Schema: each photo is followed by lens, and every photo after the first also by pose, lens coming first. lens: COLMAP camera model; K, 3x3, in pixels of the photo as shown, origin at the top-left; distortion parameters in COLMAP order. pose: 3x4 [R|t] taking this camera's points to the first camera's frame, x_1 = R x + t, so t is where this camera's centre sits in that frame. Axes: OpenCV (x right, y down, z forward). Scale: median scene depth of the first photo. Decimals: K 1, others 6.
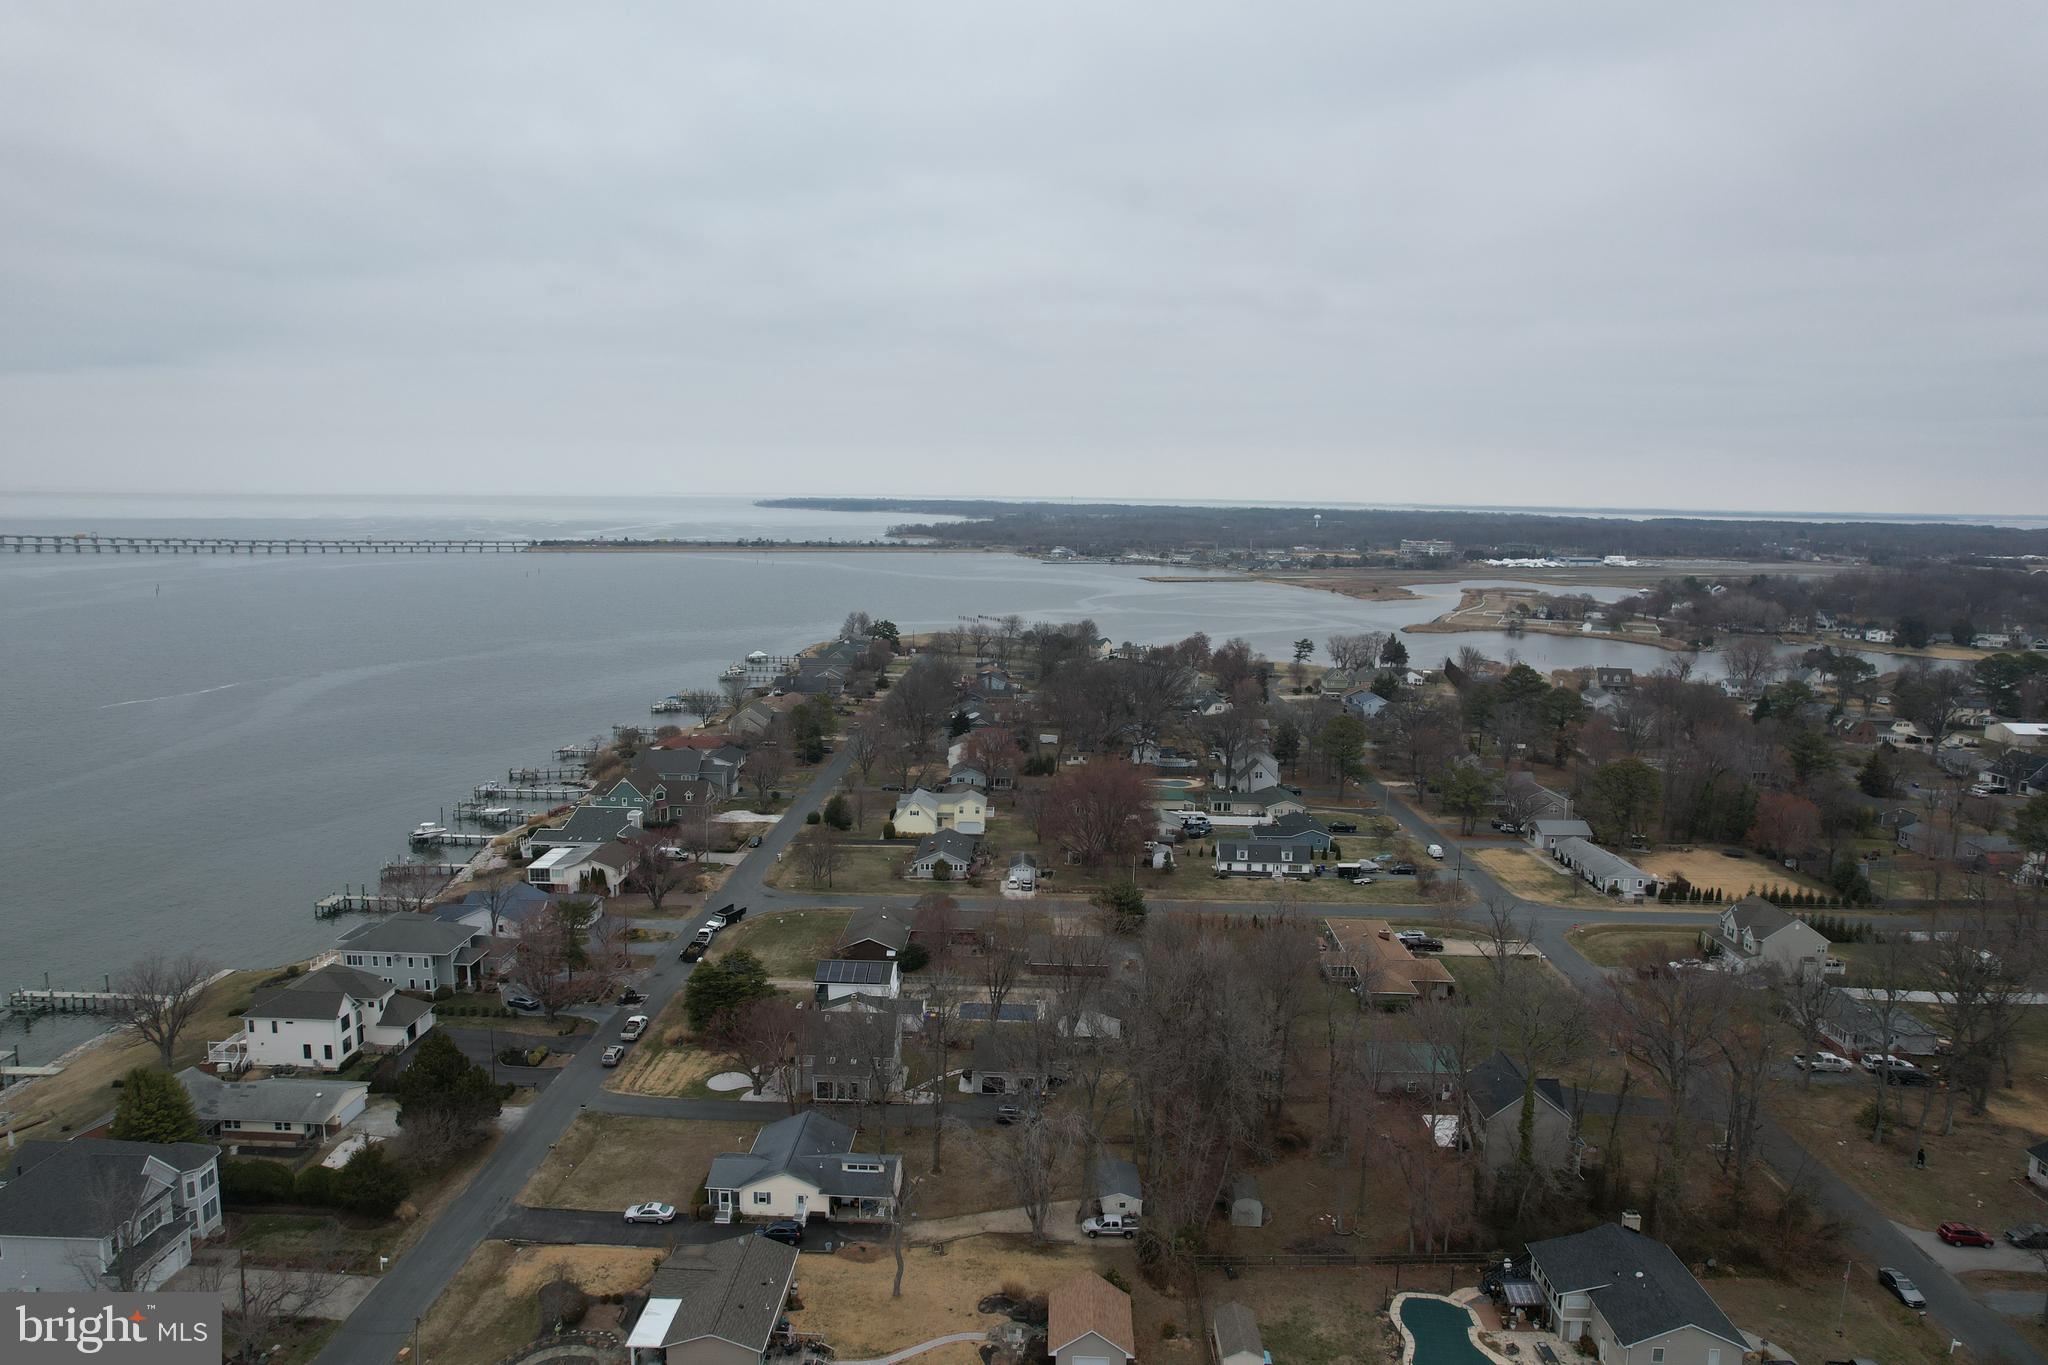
lens RADIAL K [[1308.4, 0, 1026.6], [0, 1308.4, 674.4], [0, 0, 1]] dist [-0.070012, 0.053750]
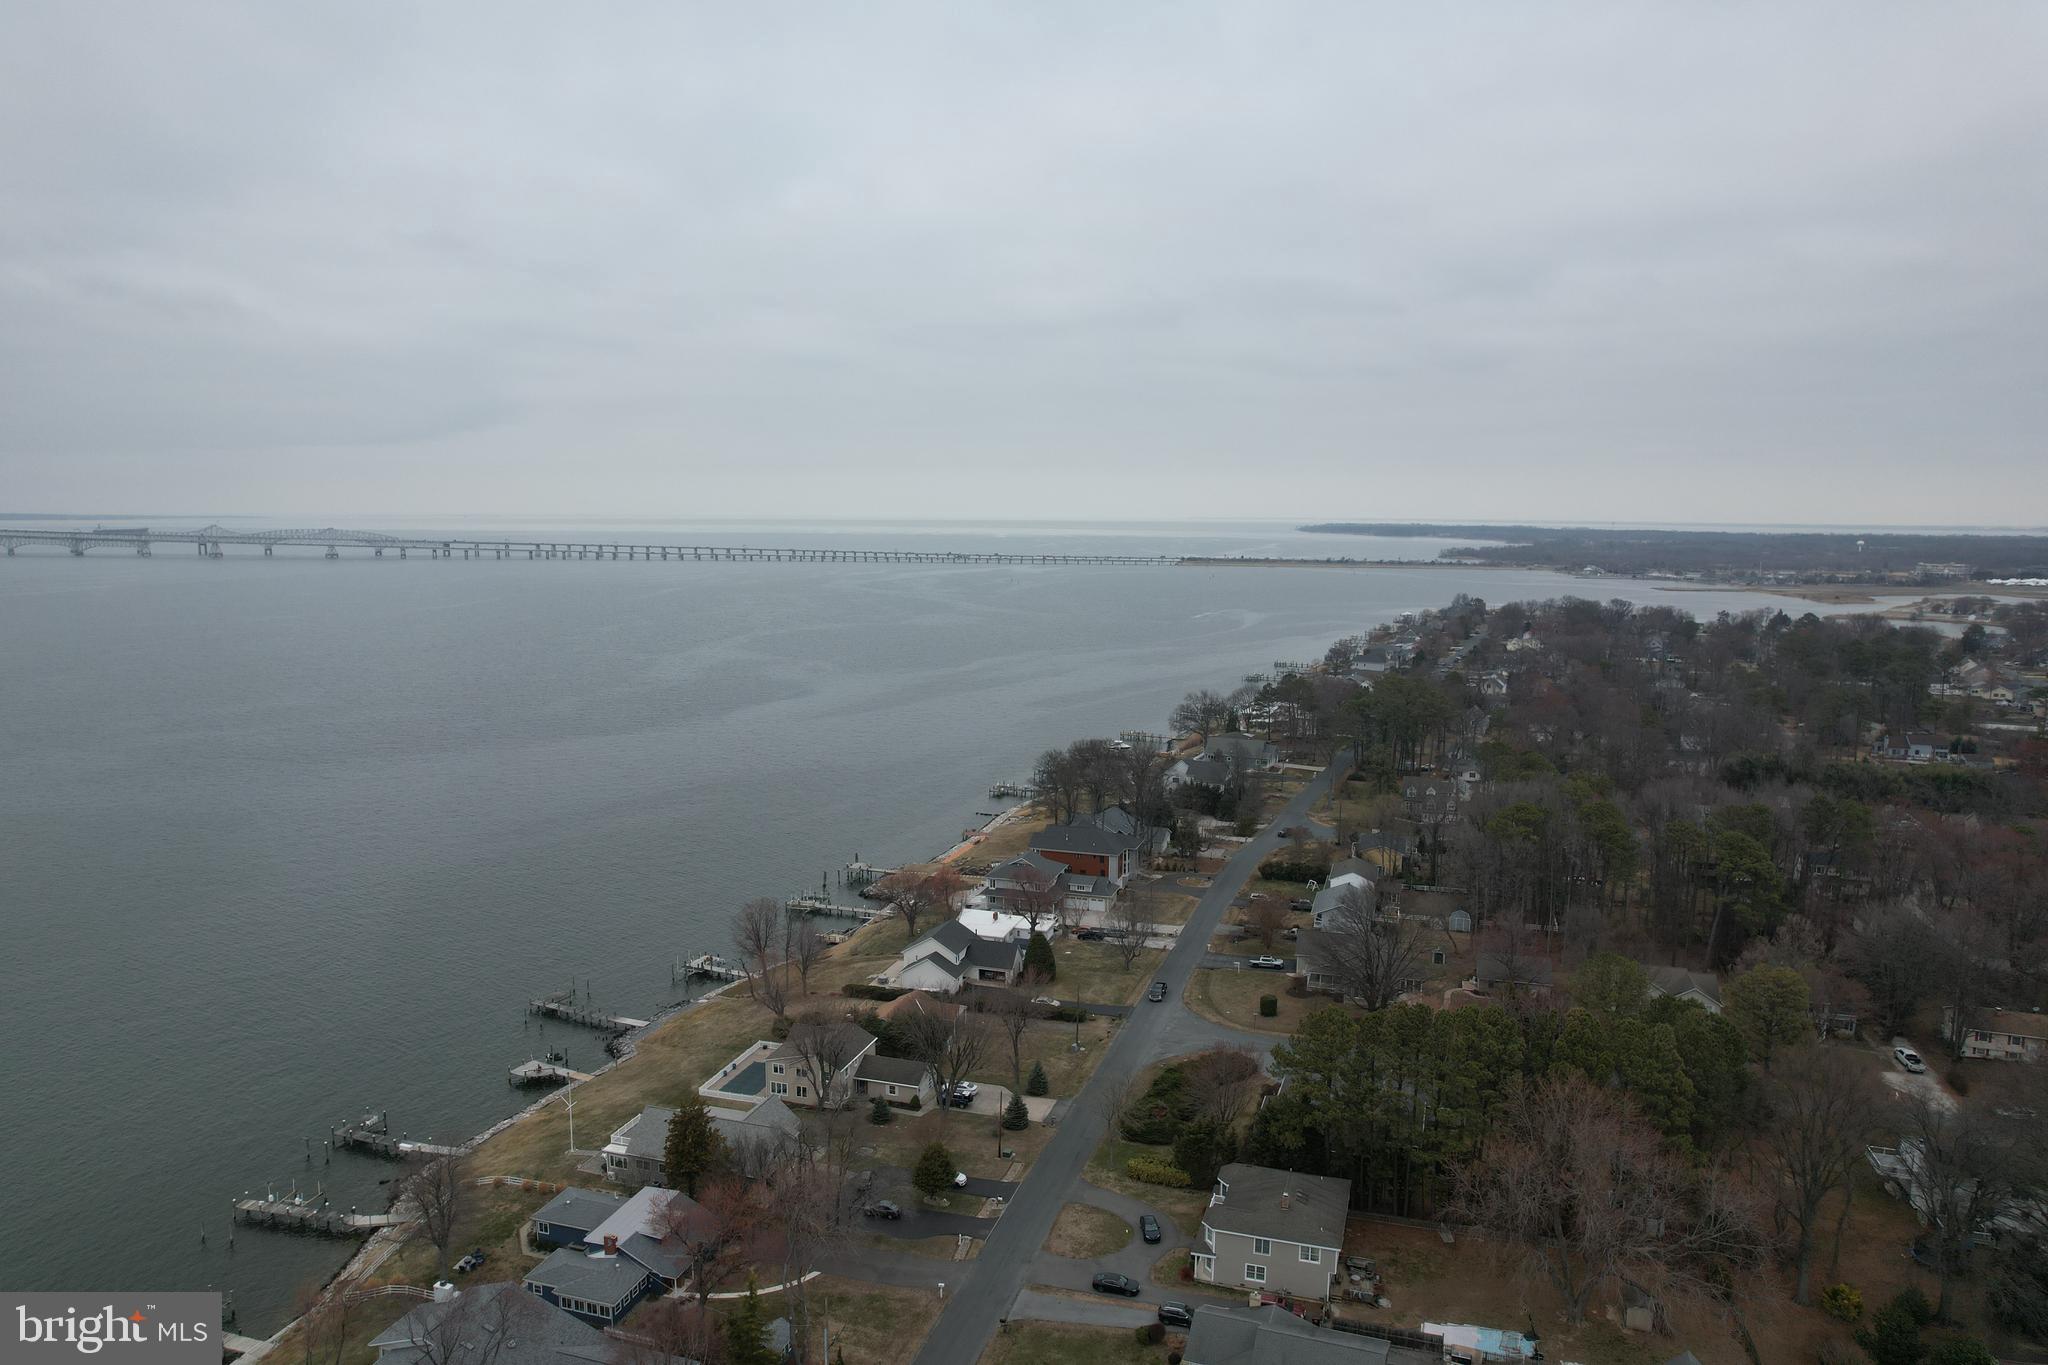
lens RADIAL K [[1308.4, 0, 1013.5], [0, 1308.4, 686.8], [0, 0, 1]] dist [-0.070012, 0.053750]
pose [[0.920750, 0.041458, -0.387944, 0.001067], [-0.044954, 0.998989, 0.000062, 0.040474], [0.387554, 0.017382, 0.921683, -0.333534]]
